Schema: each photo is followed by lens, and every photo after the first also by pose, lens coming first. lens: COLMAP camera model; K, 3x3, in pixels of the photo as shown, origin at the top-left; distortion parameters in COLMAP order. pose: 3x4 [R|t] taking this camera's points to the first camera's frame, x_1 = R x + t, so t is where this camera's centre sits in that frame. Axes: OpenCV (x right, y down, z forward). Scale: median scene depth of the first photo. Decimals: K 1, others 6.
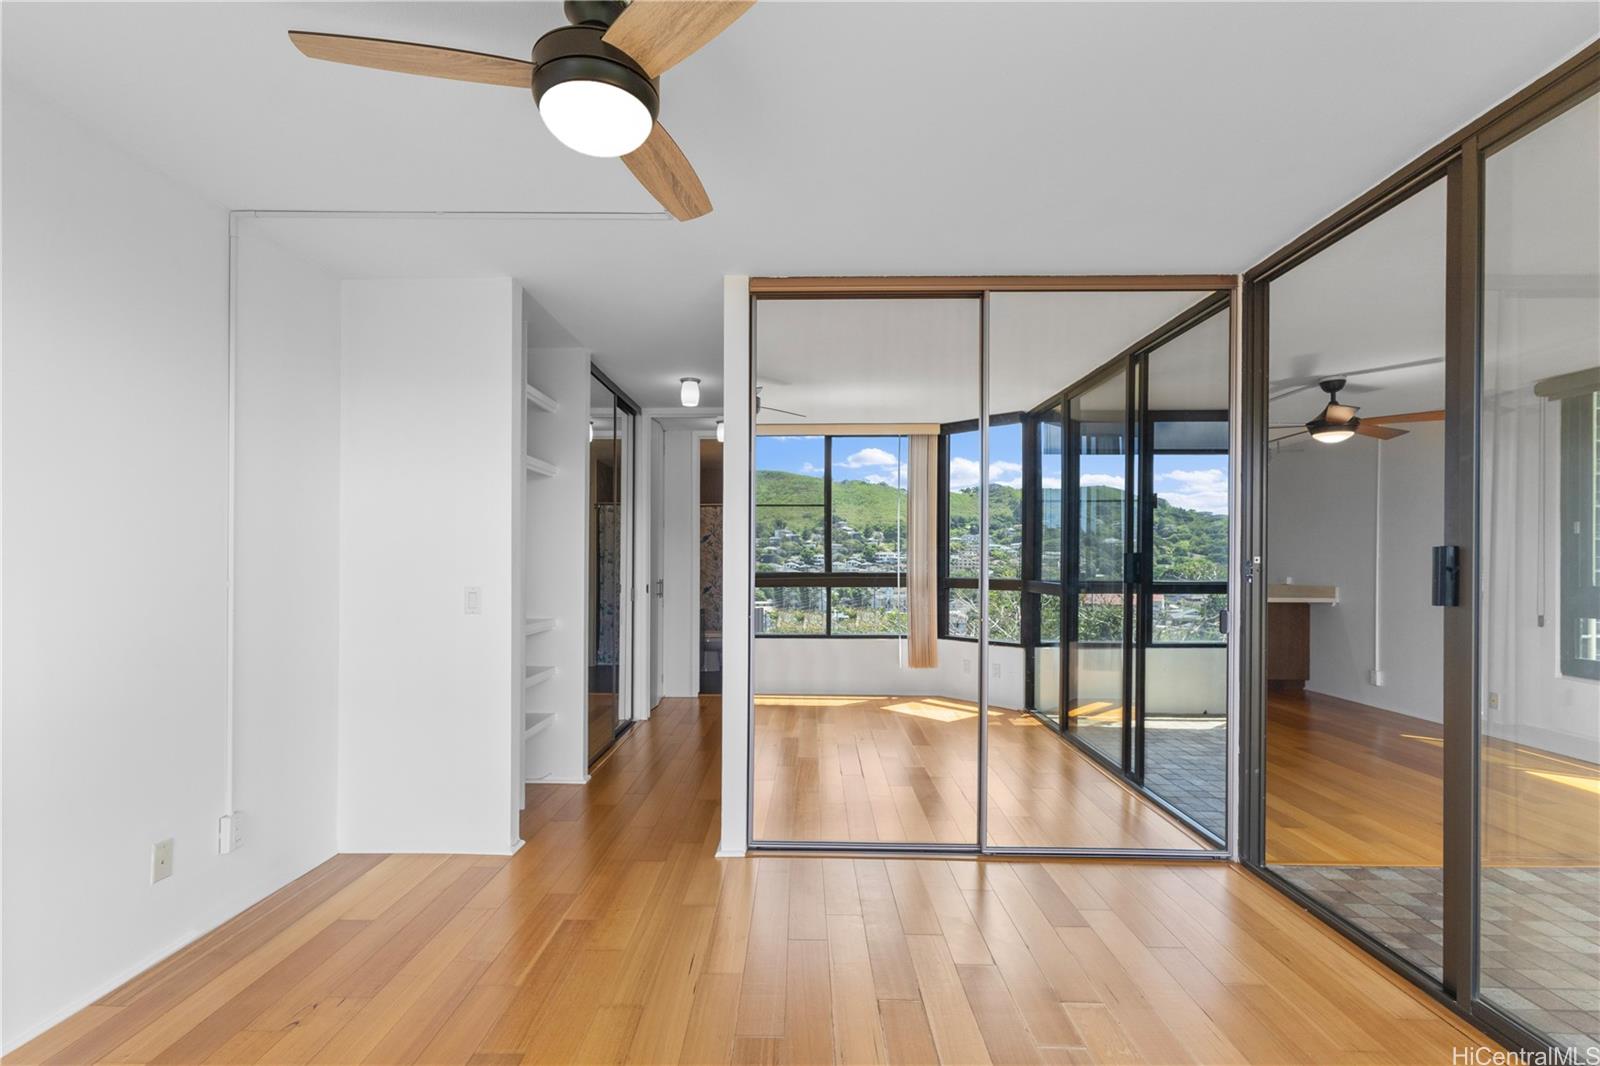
lens RADIAL K [[738.9, 0, 792.2], [0, 738.9, 554.6], [0, 0, 1]] dist [0.005761, 0.000078]
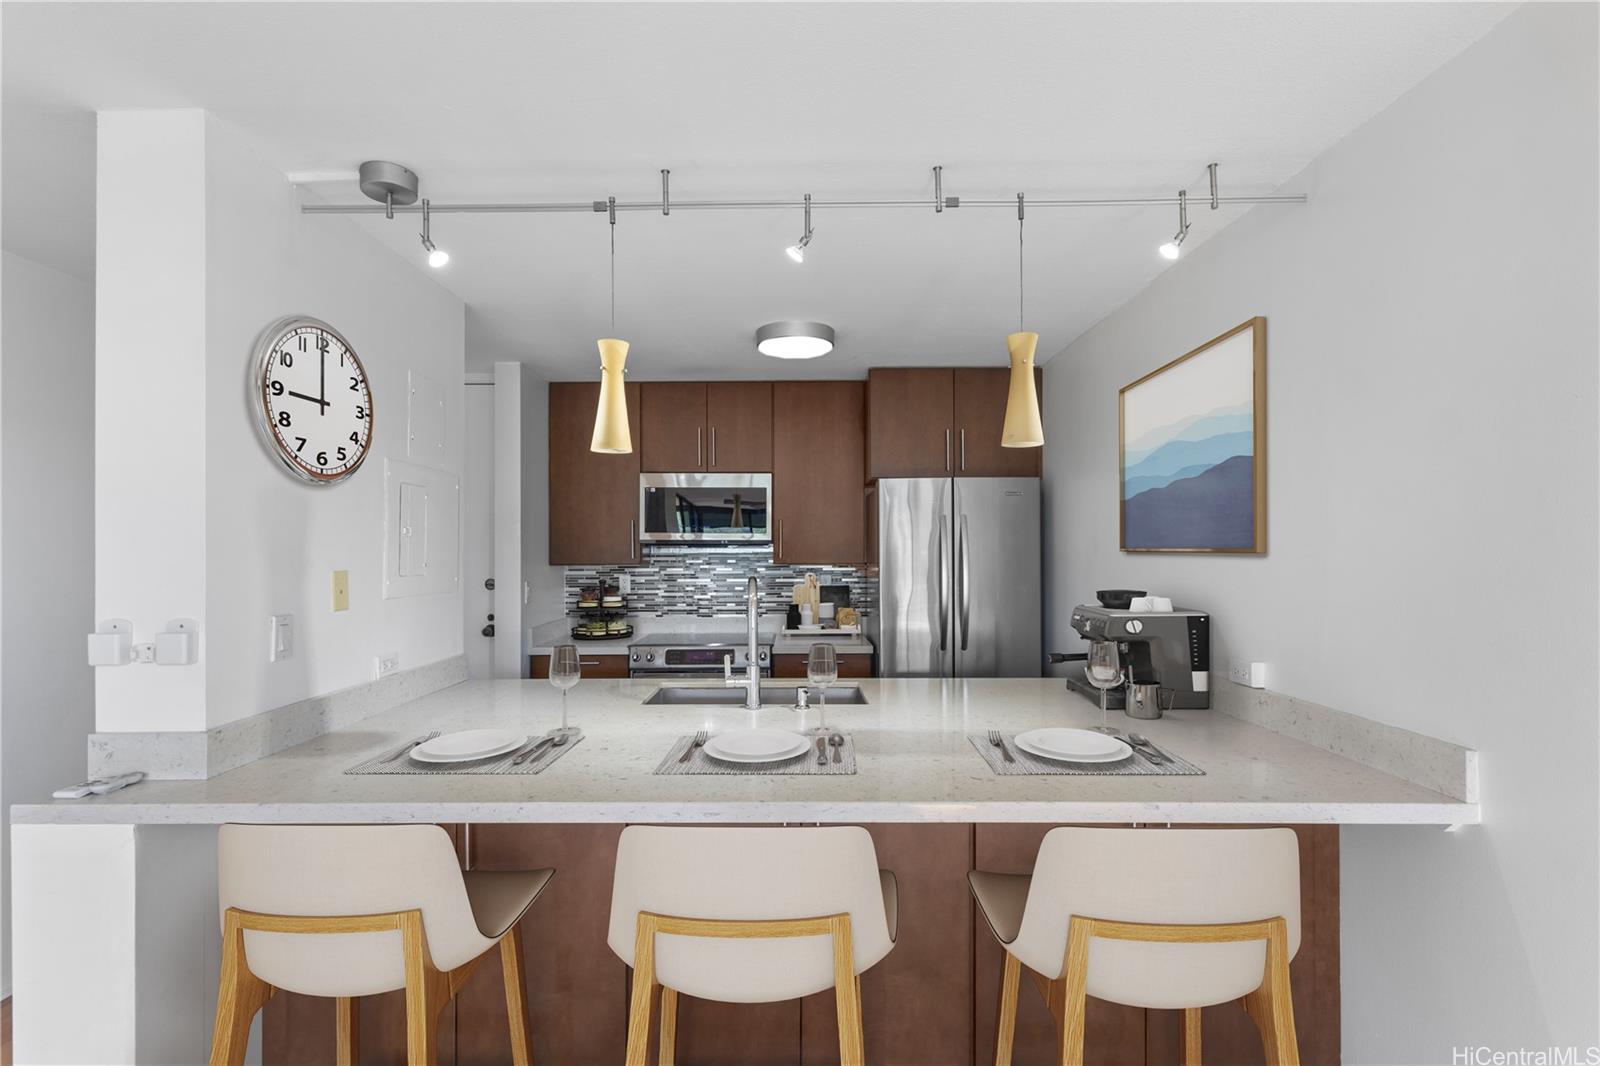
lens RADIAL K [[746.9, 0, 786.9], [0, 746.9, 549.1], [0, 0, 1]] dist [0.008344, 0.000541]
pose [[0.999906, -0.011858, 0.006952, 0.766049], [0.011800, 0.999896, 0.008332, -0.027712], [-0.007050, -0.008249, 0.999941, 1.121663]]
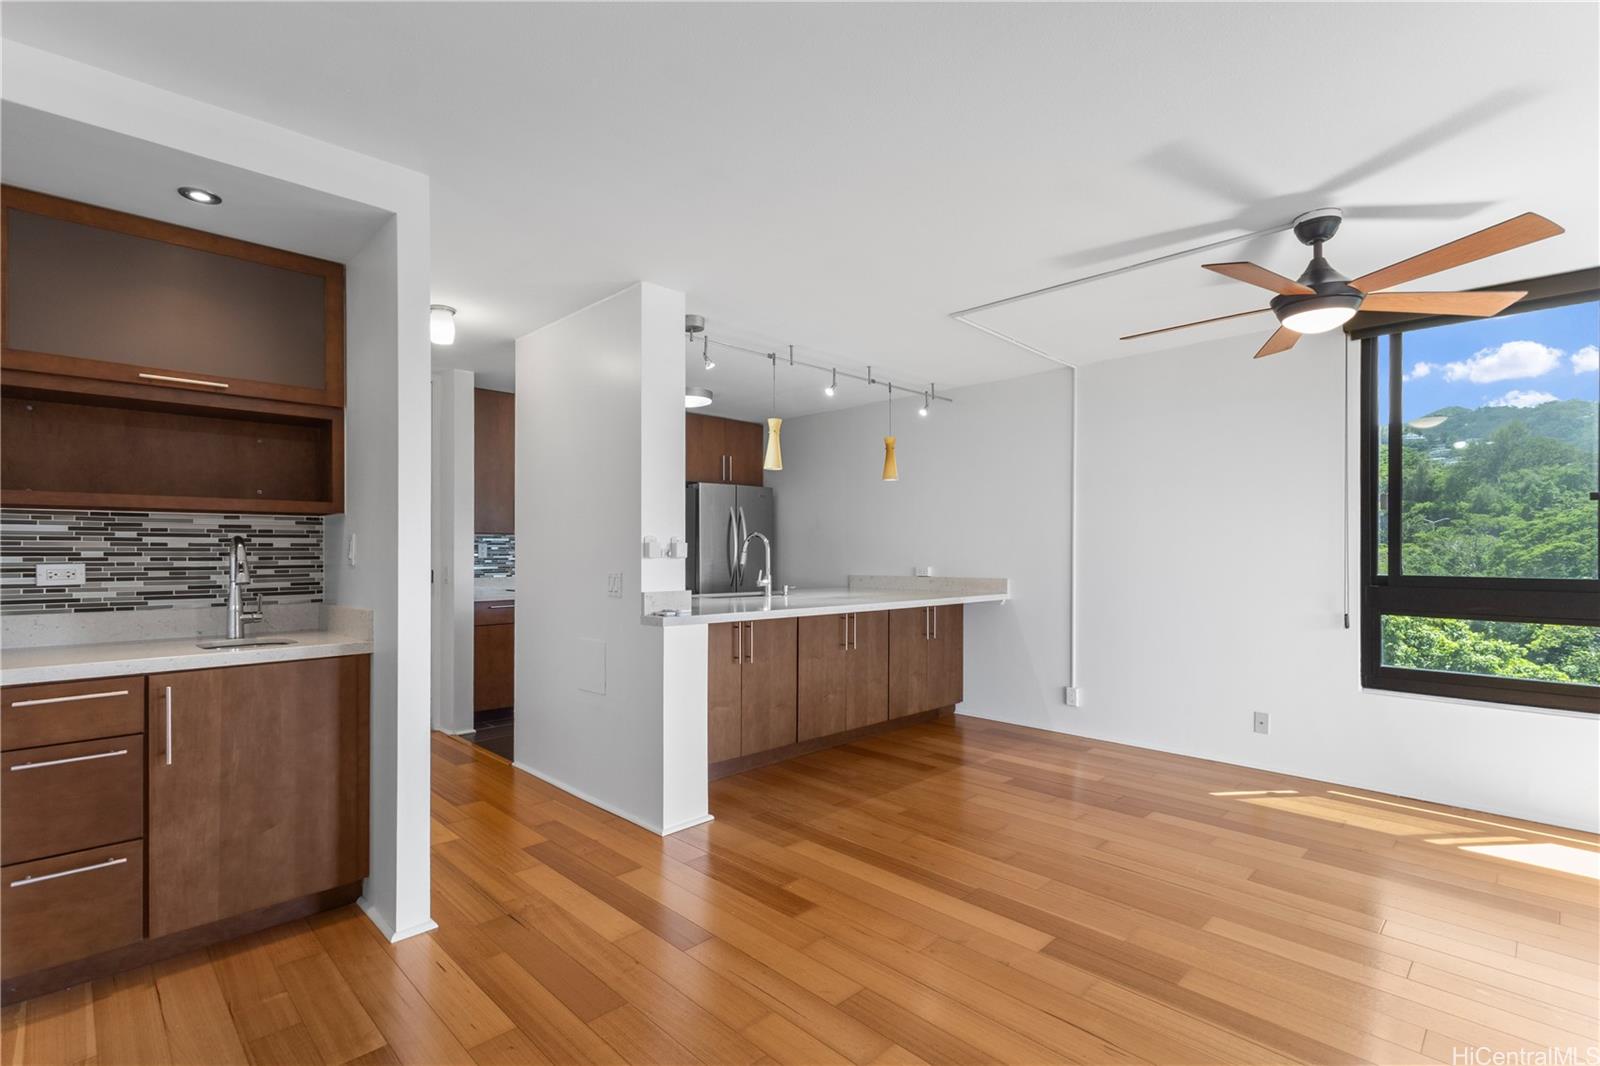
lens RADIAL K [[746.9, 0, 786.9], [0, 746.9, 549.1], [0, 0, 1]] dist [0.008344, 0.000541]
pose [[0.706099, -0.004046, 0.708102, 0.039954], [-0.002533, 0.999963, 0.008240, 0.010106], [-0.708109, -0.007612, 0.706062, 0.885764]]
